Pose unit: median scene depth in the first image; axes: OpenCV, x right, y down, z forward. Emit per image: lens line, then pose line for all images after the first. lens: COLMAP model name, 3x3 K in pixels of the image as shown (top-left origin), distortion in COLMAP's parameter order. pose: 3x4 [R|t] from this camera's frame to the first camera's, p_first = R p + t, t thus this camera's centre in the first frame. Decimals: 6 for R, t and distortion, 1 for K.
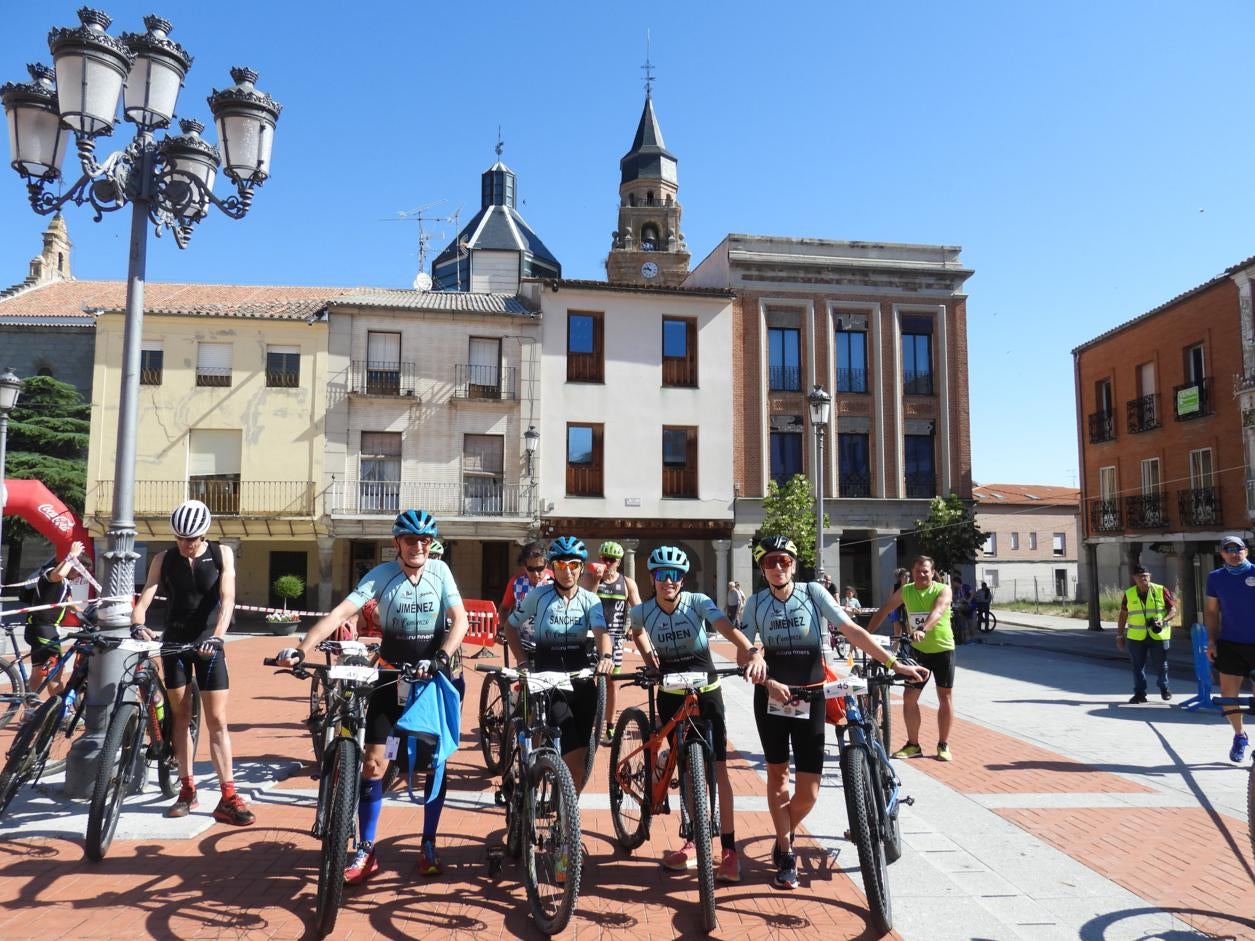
lens RADIAL K [[900.1, 0, 628.6], [0, 900.1, 468.6], [0, 0, 1]] dist [-0.017633, 0.003766]
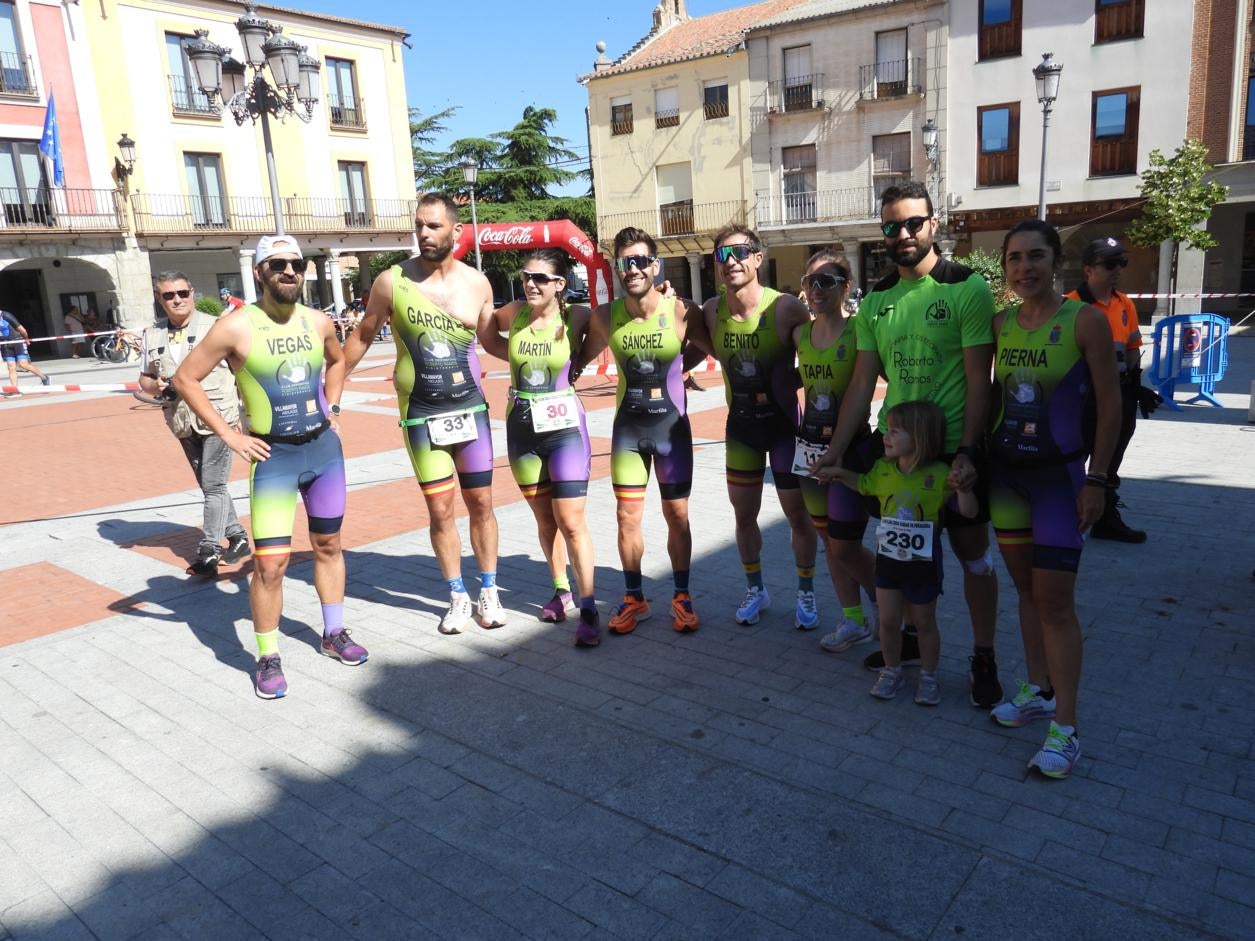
lens RADIAL K [[900.1, 0, 628.6], [0, 900.1, 468.6], [0, 0, 1]] dist [-0.017633, 0.003766]
pose [[0.746155, 0.096980, -0.658671, 0.302767], [0.125436, 0.951138, 0.282139, -0.001255], [0.653849, -0.293140, 0.697532, -0.015902]]
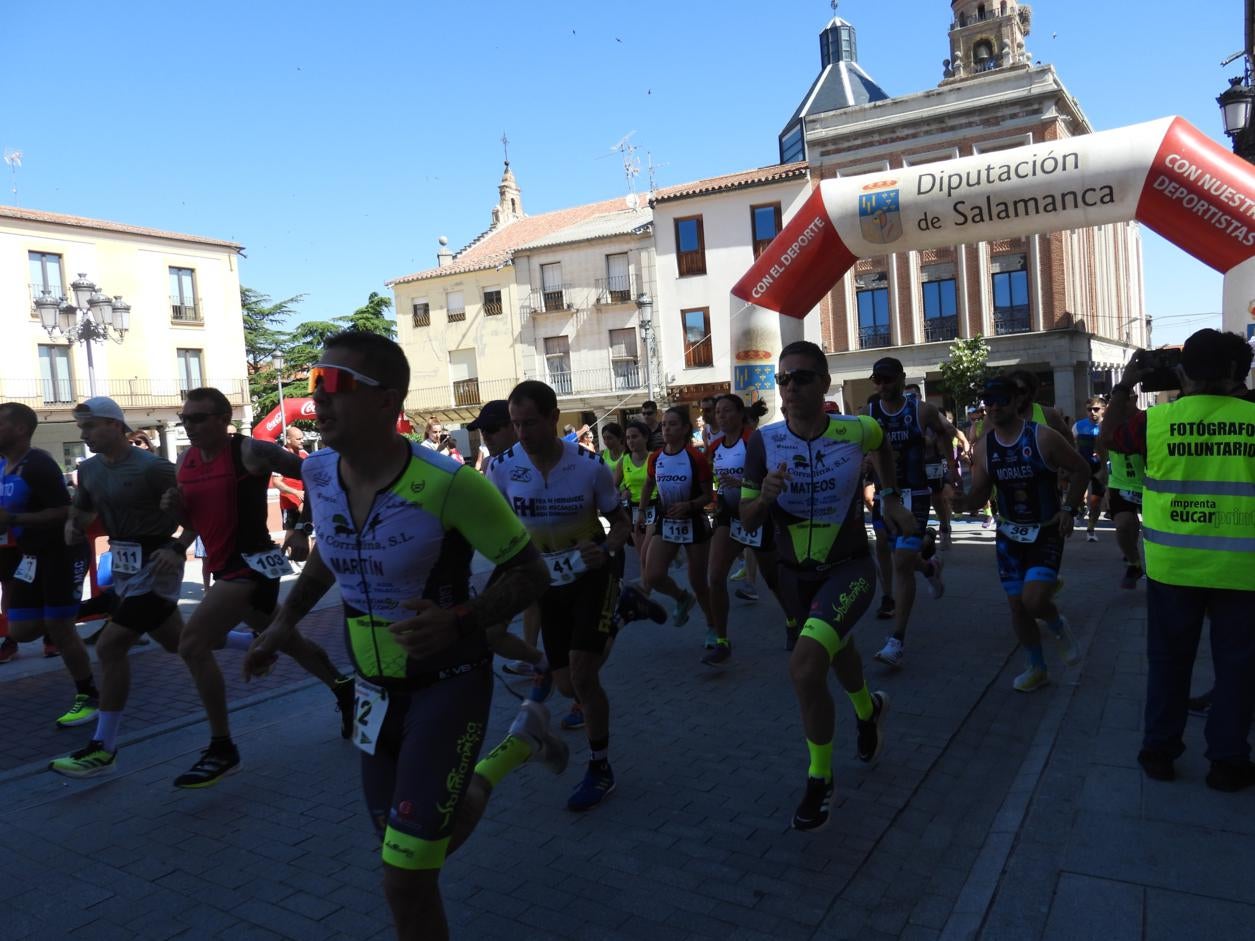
lens RADIAL K [[900.1, 0, 628.6], [0, 900.1, 468.6], [0, 0, 1]] dist [-0.017633, 0.003766]
pose [[0.824576, -0.034827, -0.564679, 0.550478], [0.130154, 0.983010, 0.129430, -0.005448], [0.550577, -0.180220, 0.815099, -0.106757]]
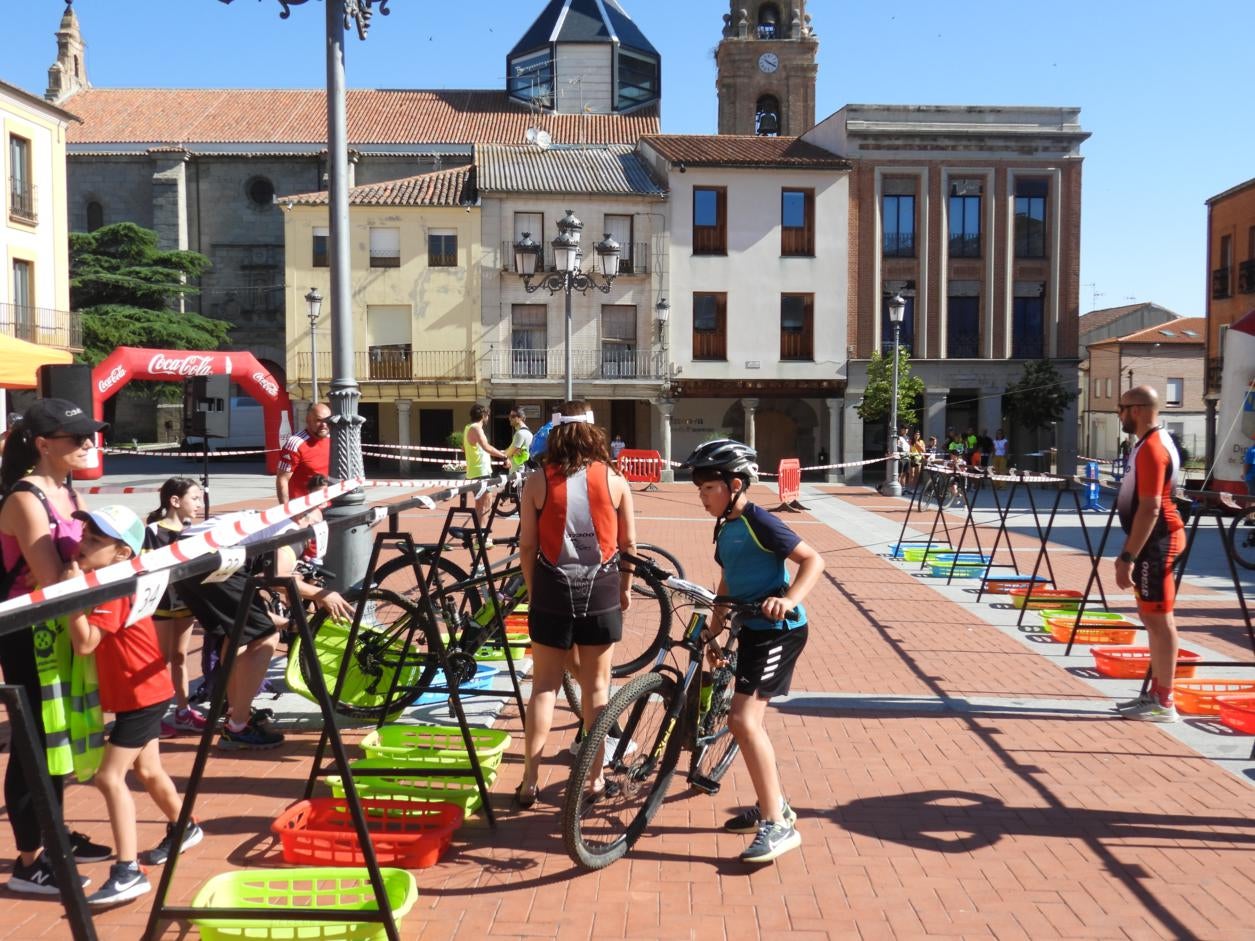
lens RADIAL K [[1290.2, 0, 627.5], [0, 1290.2, 470.5], [0, 0, 1]] dist [-0.012005, 0.018245]
pose [[0.996600, 0.002320, -0.082357, -0.017530], [0.010186, 0.988465, 0.151107, -0.071454], [0.081758, -0.151432, 0.985081, -0.557087]]
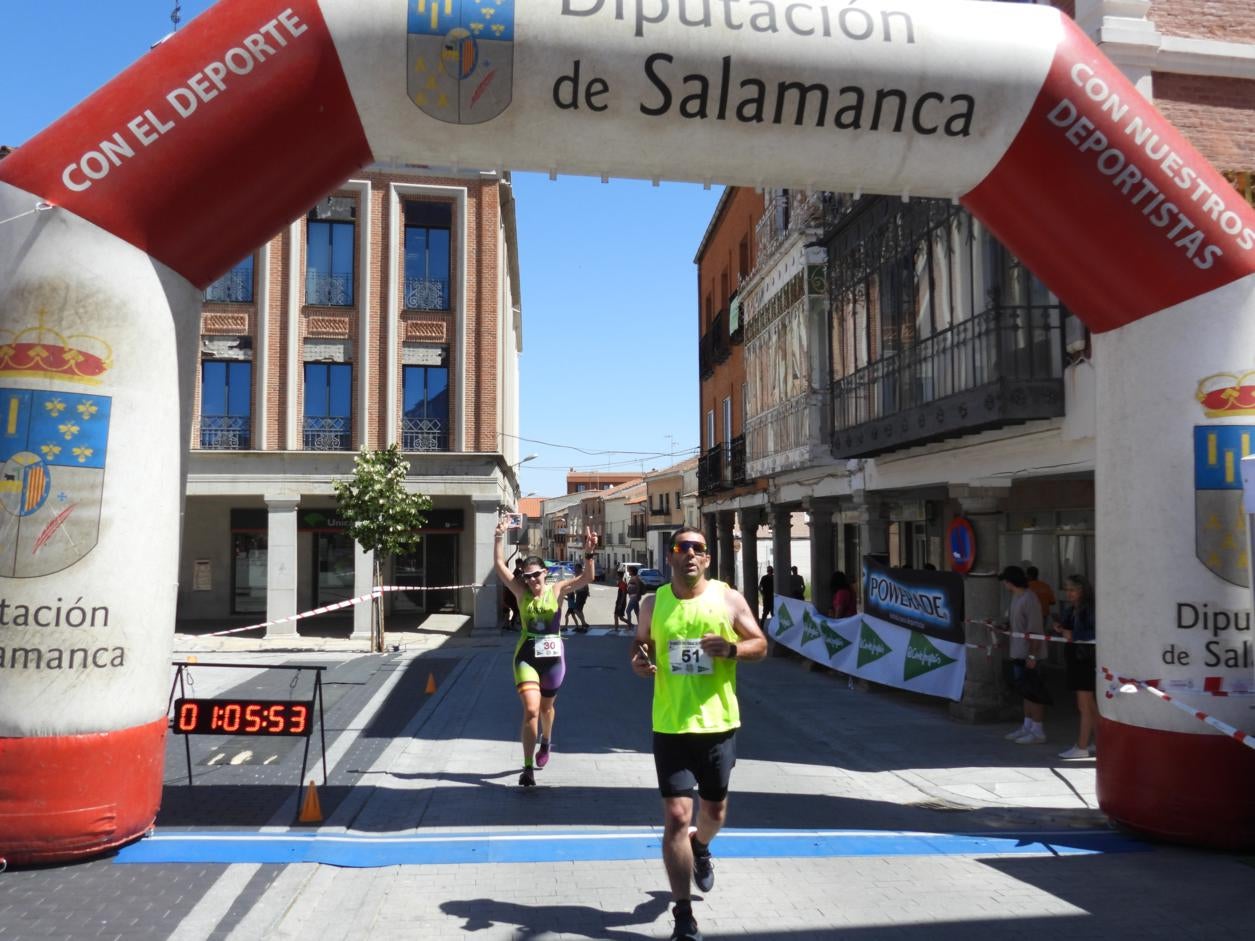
lens RADIAL K [[1048.9, 0, 629.4], [0, 1048.9, 467.3], [0, 0, 1]] dist [-0.036754, 0.004187]
pose [[0.995706, -0.001143, 0.092566, 0.422154], [-0.001823, 0.999488, 0.031955, 0.018621], [-0.092555, -0.031986, 0.995194, 0.140203]]
